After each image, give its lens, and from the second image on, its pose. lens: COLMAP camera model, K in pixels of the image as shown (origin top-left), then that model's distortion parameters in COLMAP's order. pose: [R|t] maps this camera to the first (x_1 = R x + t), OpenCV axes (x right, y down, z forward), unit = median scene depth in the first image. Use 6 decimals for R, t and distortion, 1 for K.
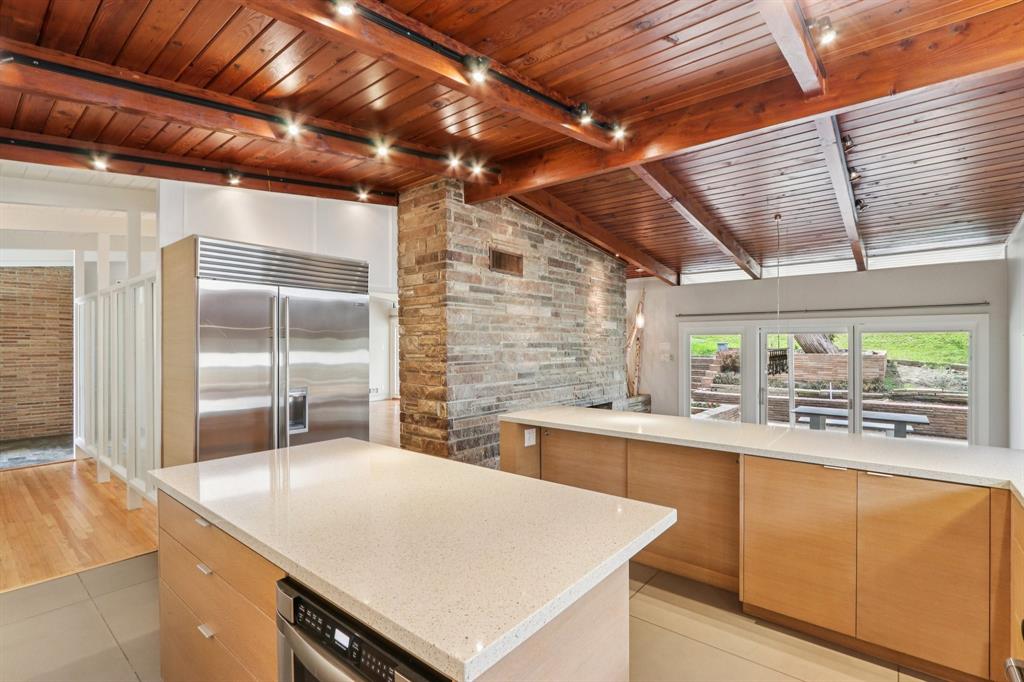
lens RADIAL K [[468.5, 0, 520.0], [0, 468.5, 344.8], [0, 0, 1]] dist [-0.009762, -0.000143]
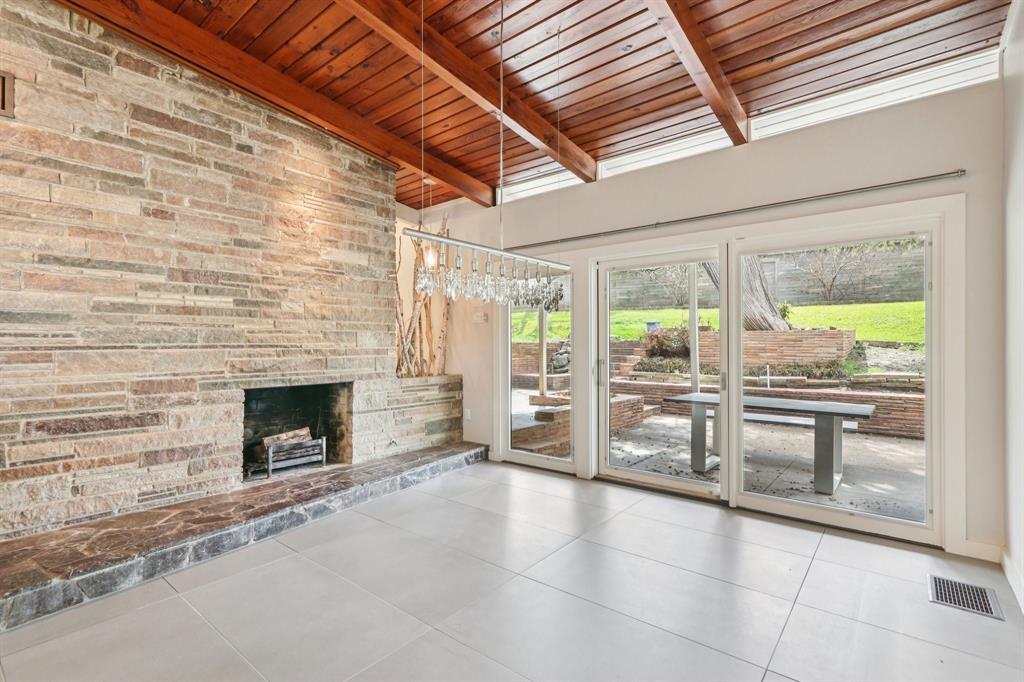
lens RADIAL K [[474.0, 0, 511.0], [0, 474.0, 348.2], [0, 0, 1]] dist [0.000650, 0.000442]
pose [[0.999978, -0.002525, -0.006193, 0.439545], [0.002566, 0.999974, 0.006731, 0.079997], [0.006176, -0.006746, 0.999958, 0.405815]]
